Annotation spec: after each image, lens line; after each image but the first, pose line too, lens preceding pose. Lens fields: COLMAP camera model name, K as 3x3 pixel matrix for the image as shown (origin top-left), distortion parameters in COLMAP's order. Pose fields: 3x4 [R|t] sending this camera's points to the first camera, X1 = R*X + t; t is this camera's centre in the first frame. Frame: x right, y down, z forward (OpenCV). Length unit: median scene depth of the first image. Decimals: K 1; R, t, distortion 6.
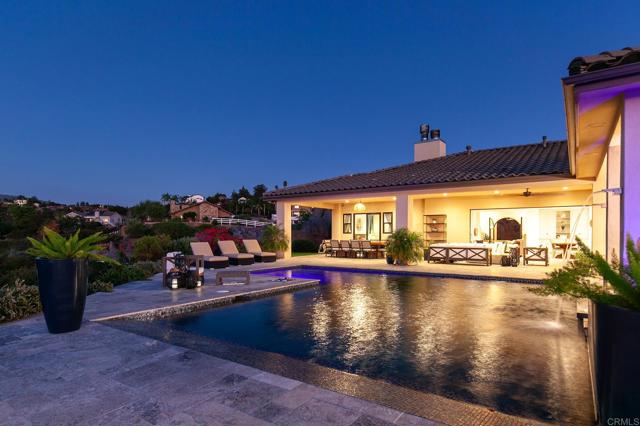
lens RADIAL K [[361.4, 0, 325.8], [0, 361.4, 227.0], [0, 0, 1]] dist [0.006689, 0.001955]
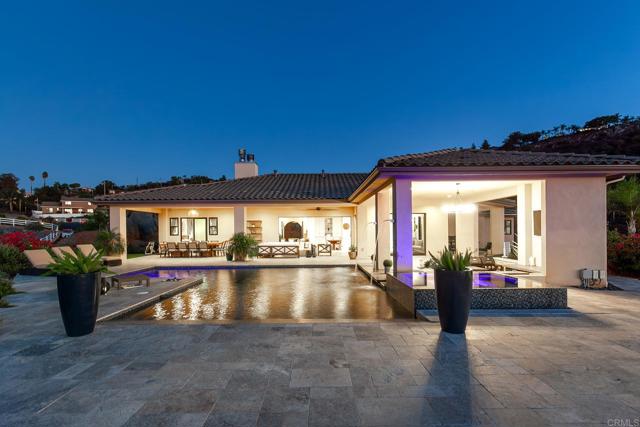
lens RADIAL K [[310.9, 0, 320.1], [0, 310.9, 218.4], [0, 0, 1]] dist [-0.000885, -0.000165]
pose [[0.825997, 0.015991, 0.563448, -0.145214], [-0.002660, 0.999697, -0.024472, -0.016443], [-0.563669, 0.018715, 0.825789, -0.067738]]
